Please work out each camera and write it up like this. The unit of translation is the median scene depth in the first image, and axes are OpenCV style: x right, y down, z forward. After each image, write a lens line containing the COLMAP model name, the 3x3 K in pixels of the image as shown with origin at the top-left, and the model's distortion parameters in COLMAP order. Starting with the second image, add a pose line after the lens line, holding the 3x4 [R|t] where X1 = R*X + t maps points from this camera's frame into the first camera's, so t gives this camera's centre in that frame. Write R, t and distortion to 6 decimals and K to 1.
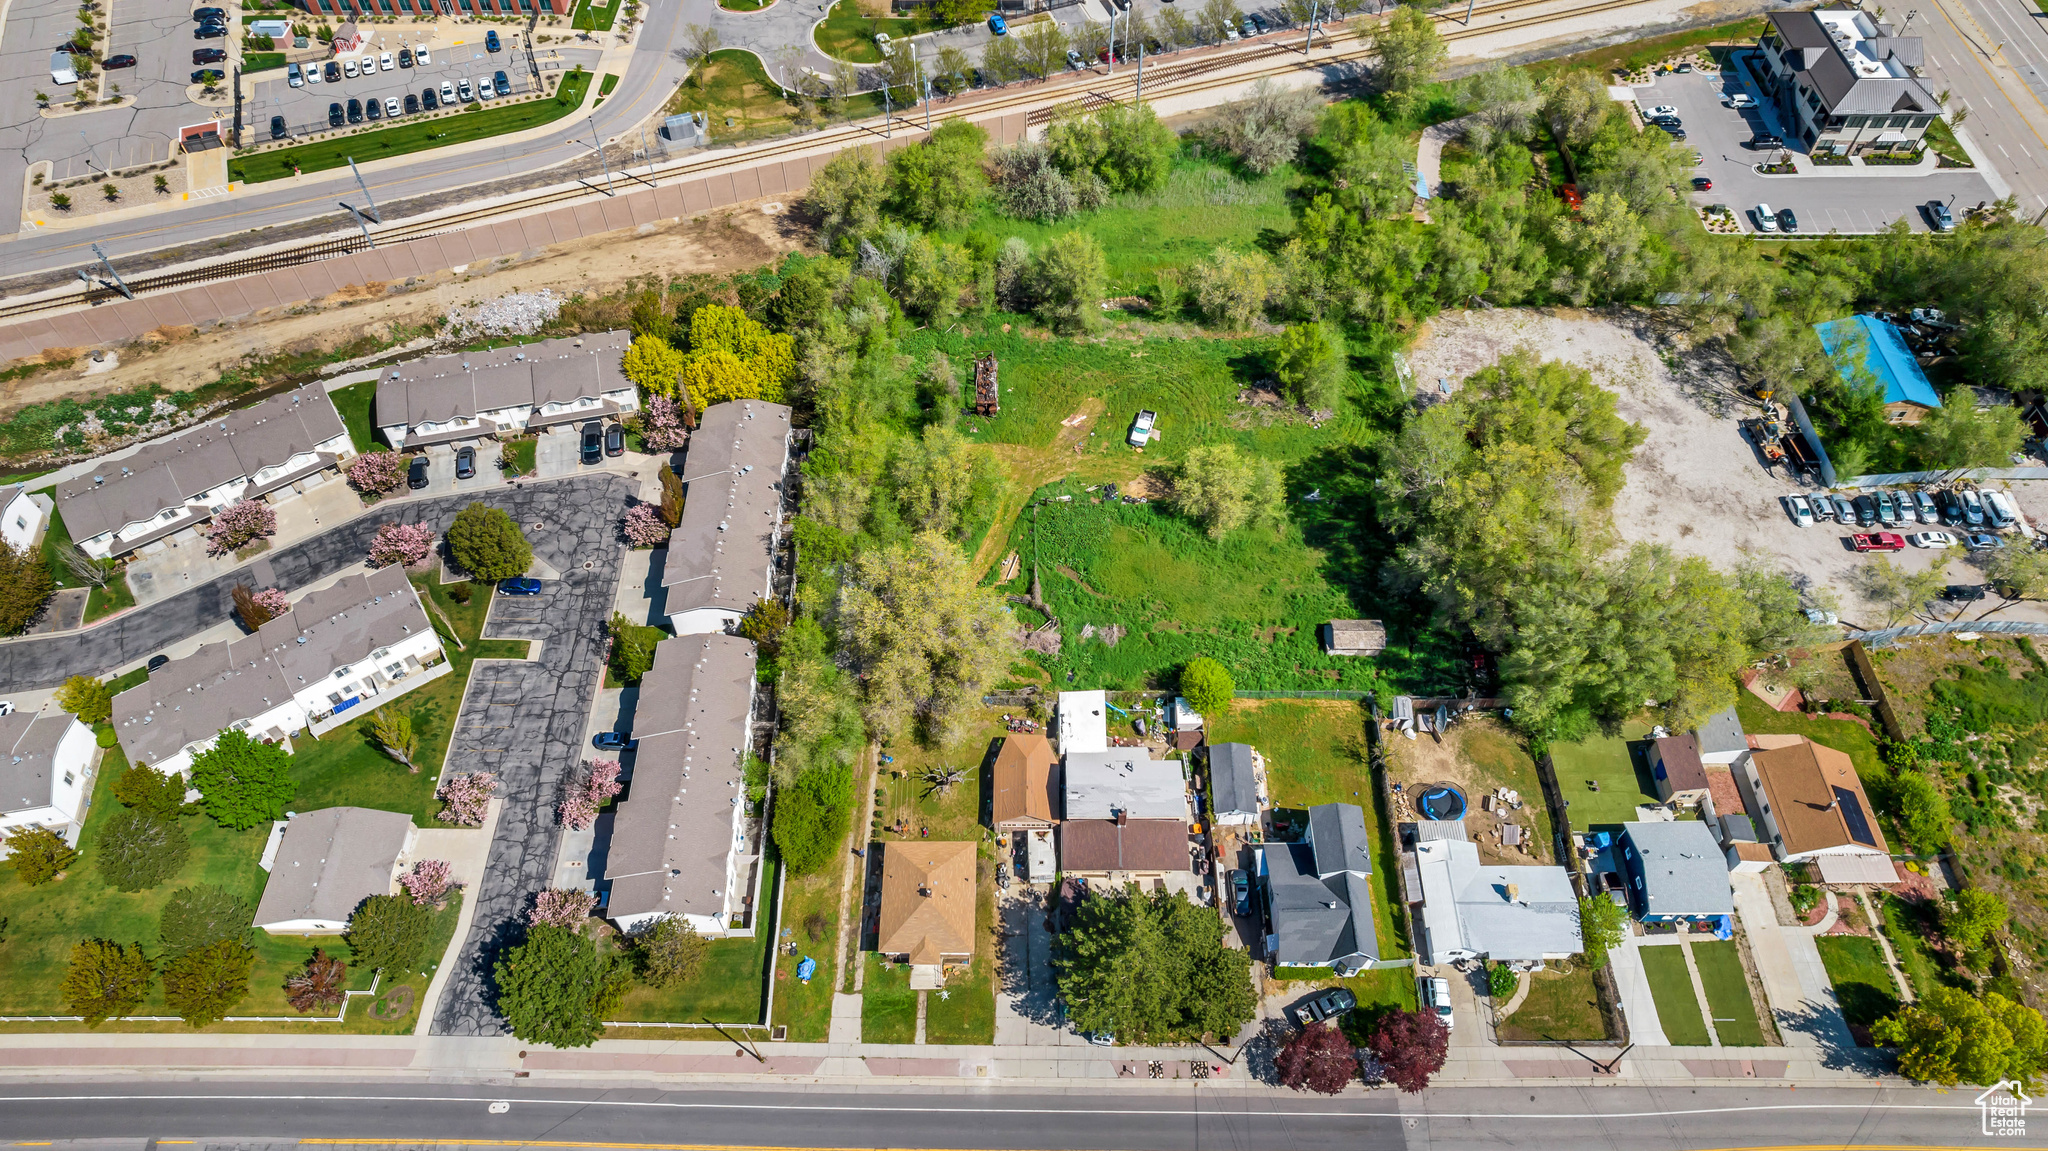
lens RADIAL K [[1305.5, 0, 1029.6], [0, 1305.5, 589.1], [0, 0, 1]] dist [-0.071795, 0.066649]
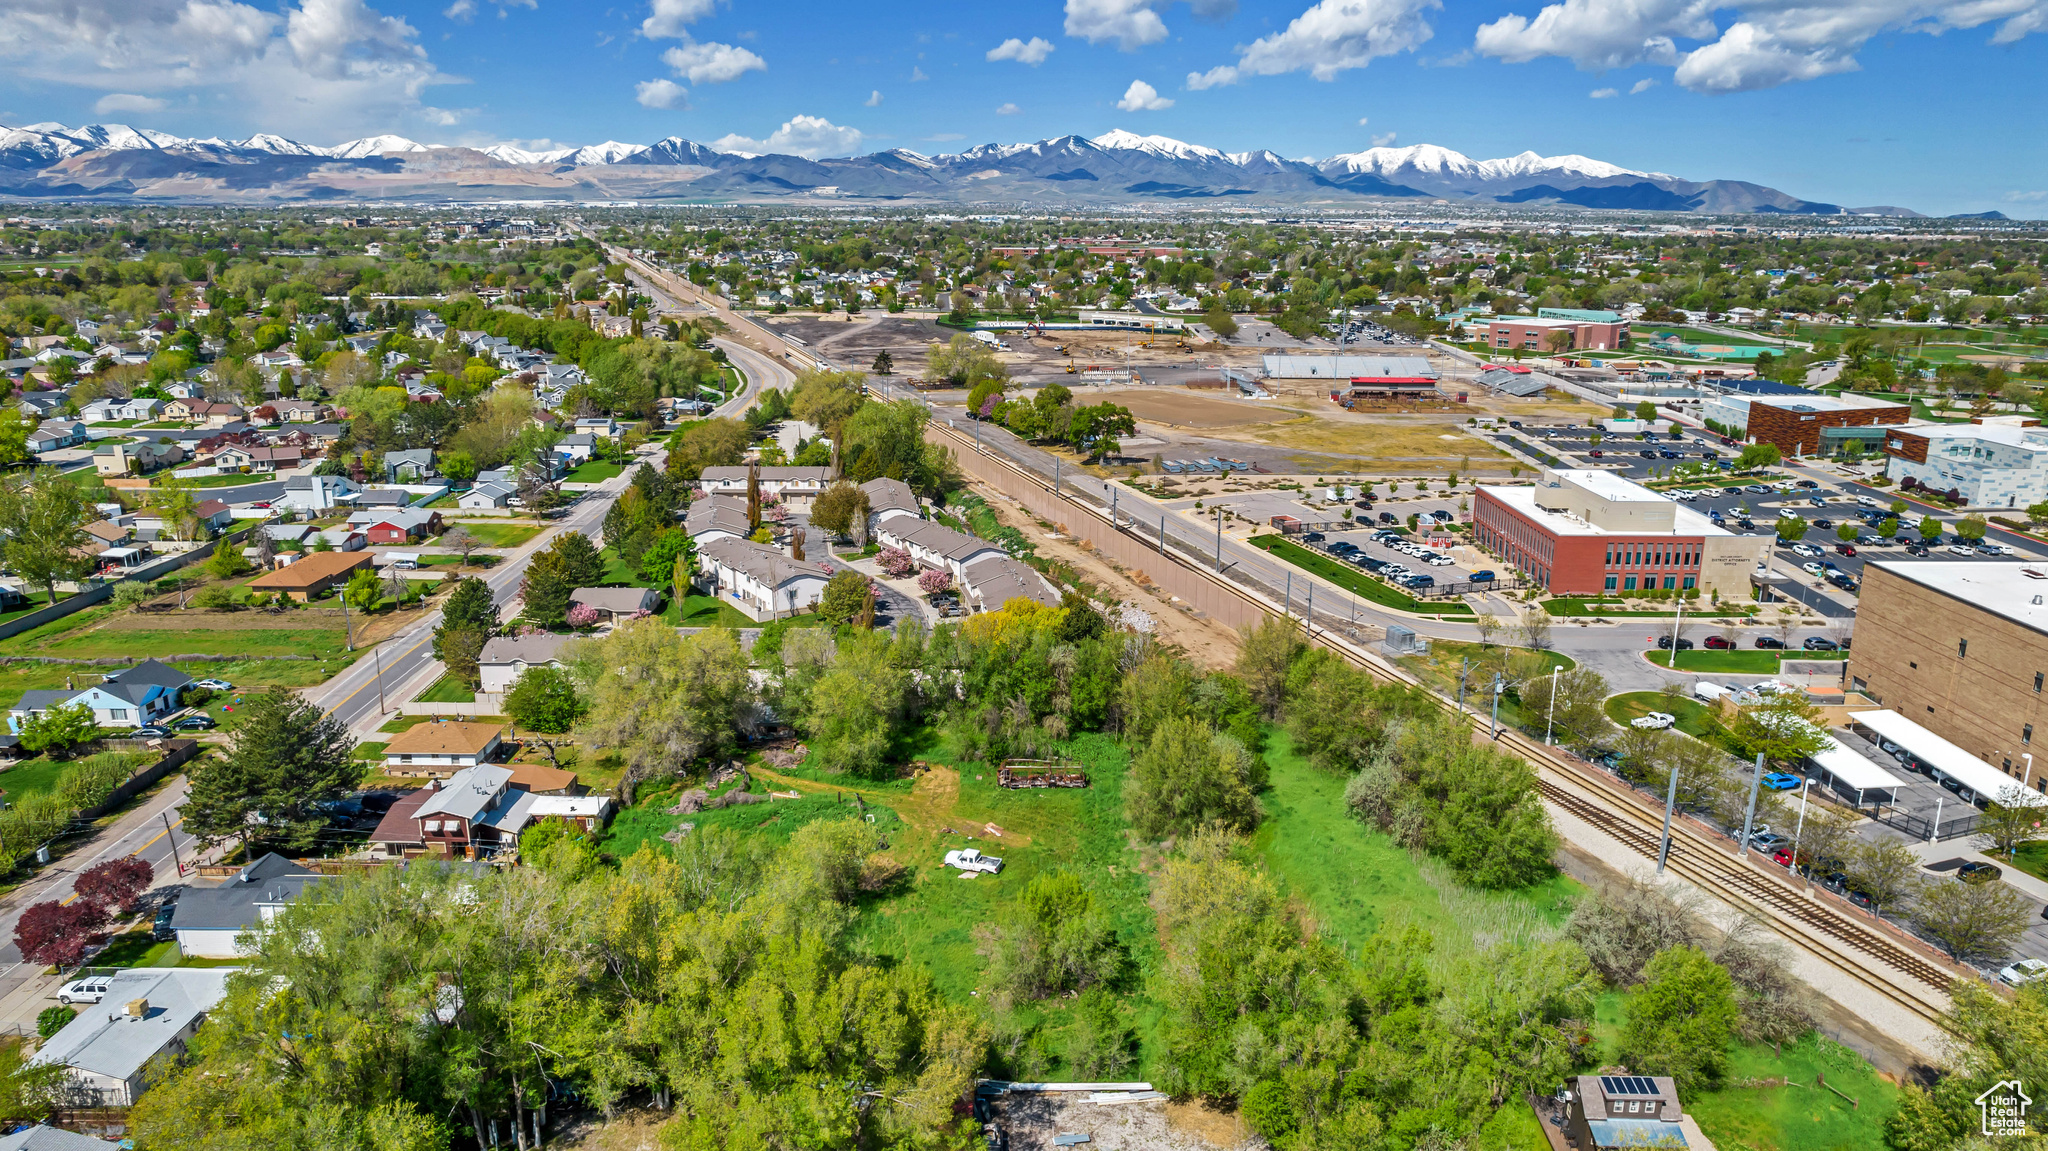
lens RADIAL K [[1318.9, 0, 1031.7], [0, 1318.9, 581.3], [0, 0, 1]] dist [-0.076712, 0.073772]
pose [[-0.000396, 0.262265, -0.964996, 1.012036], [-0.810830, 0.564710, 0.153809, -0.462760], [0.585281, 0.782509, 0.212429, 0.886765]]
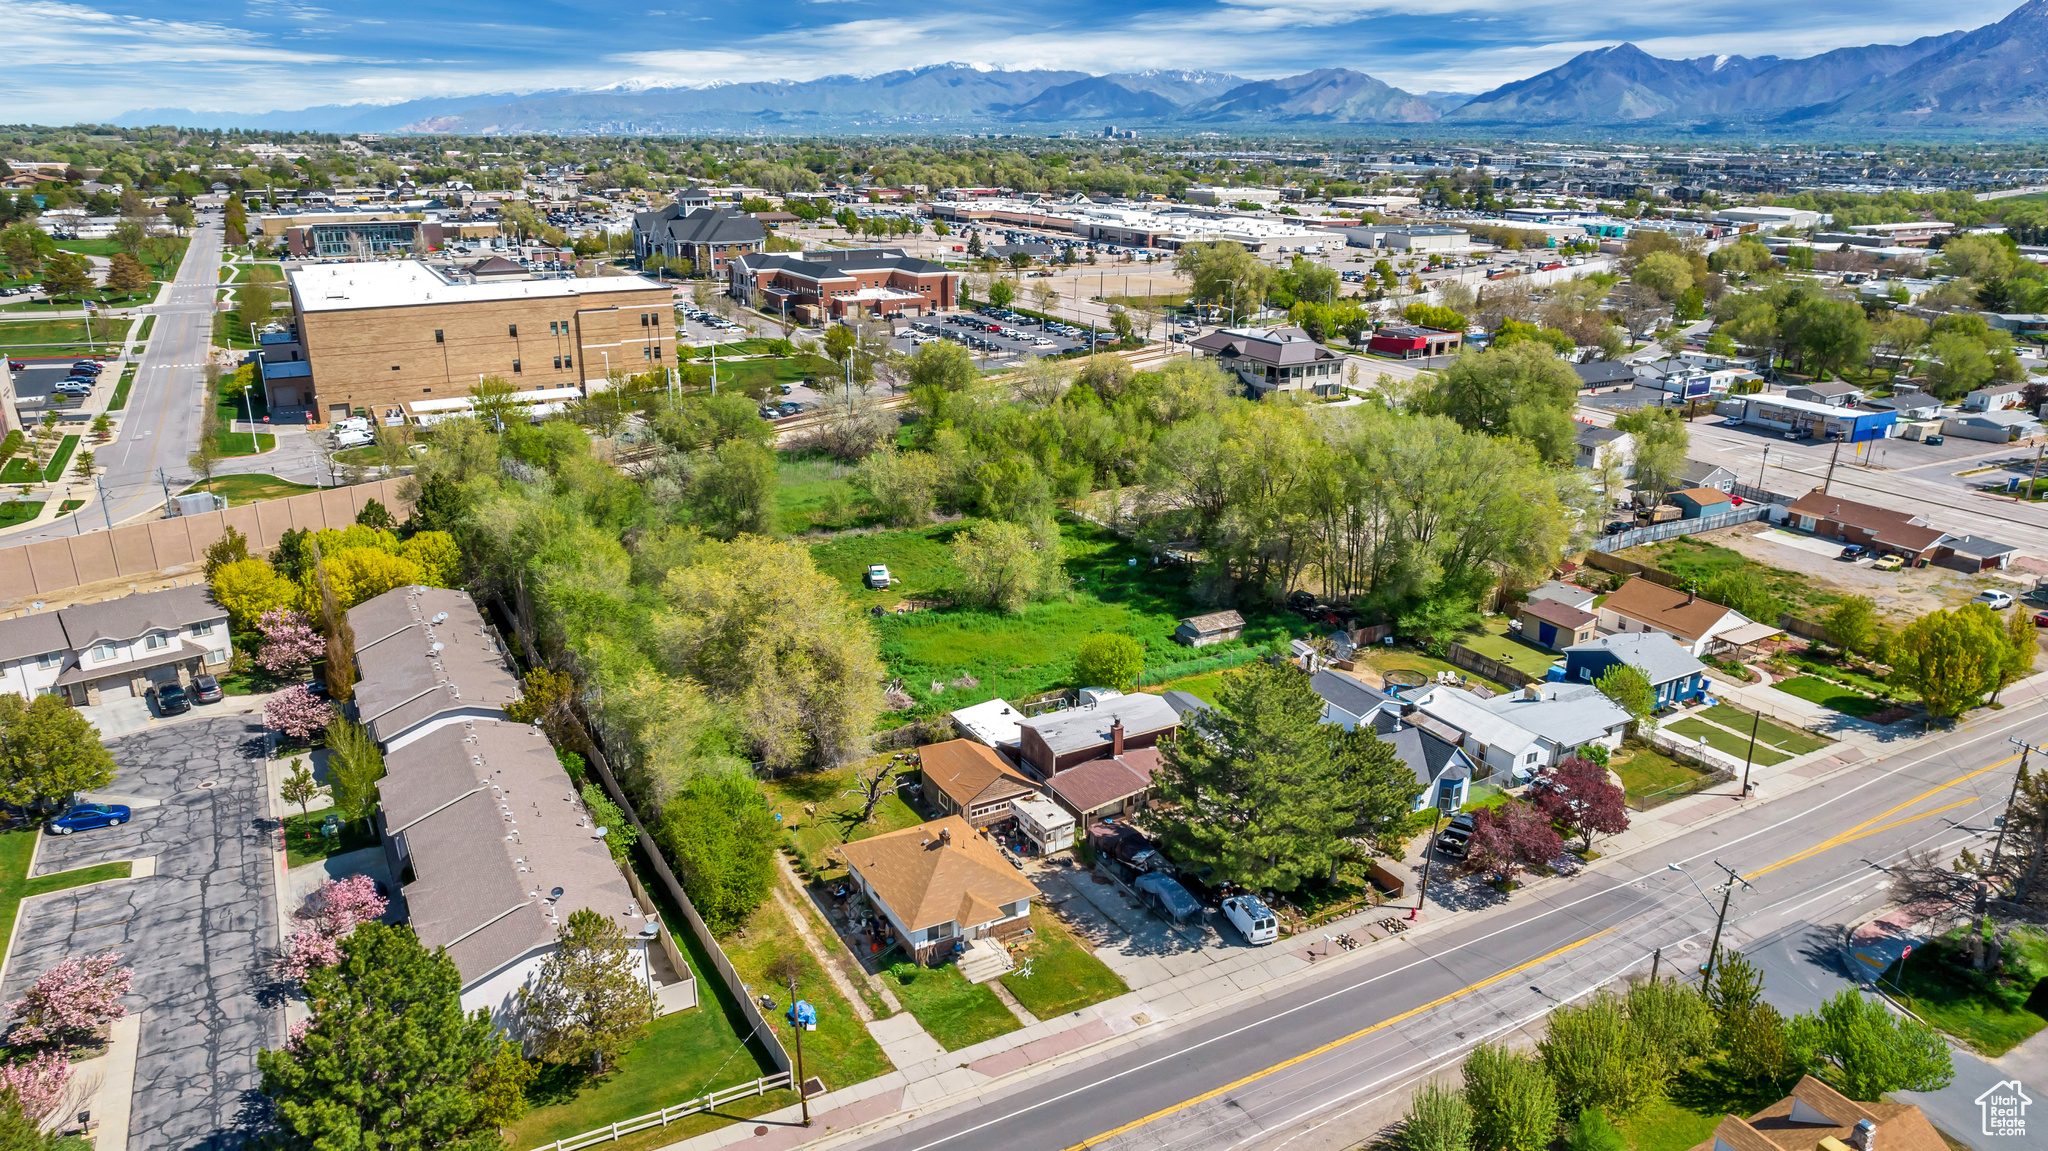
lens RADIAL K [[1333.3, 0, 1031.2], [0, 1333.3, 575.9], [0, 0, 1]] dist [-0.075403, 0.070570]
pose [[0.866801, -0.154874, 0.473994, -0.314475], [0.398631, 0.786284, -0.472071, 0.430179], [-0.299582, 0.598140, 0.743289, 0.362569]]
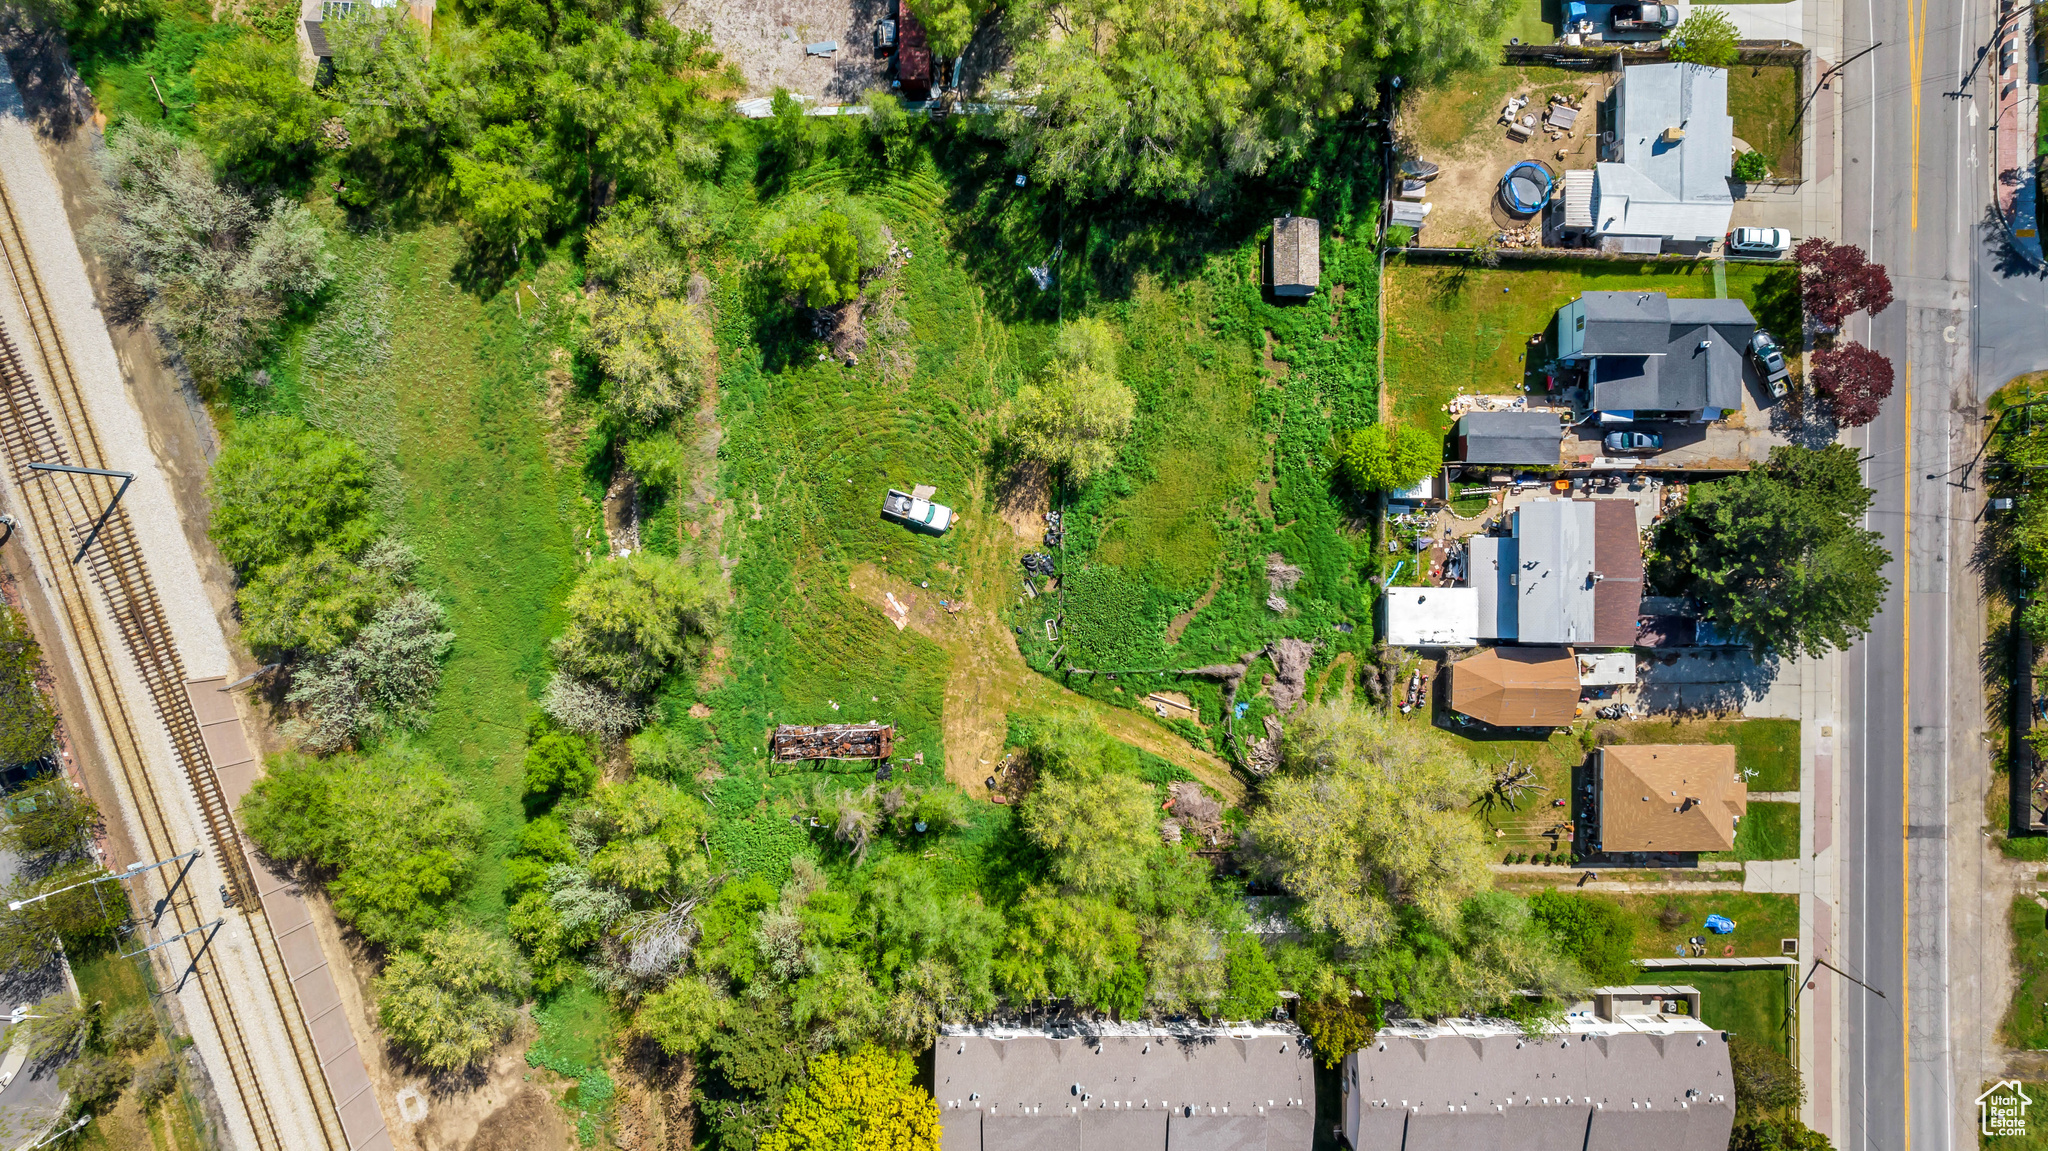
lens RADIAL K [[1333.3, 0, 1031.2], [0, 1333.3, 575.9], [0, 0, 1]] dist [-0.075403, 0.070570]
pose [[0.007429, -0.999937, -0.008441, 0.073421], [0.806202, 0.000996, 0.591640, -0.603091], [-0.591594, -0.011200, 0.806158, 0.502304]]
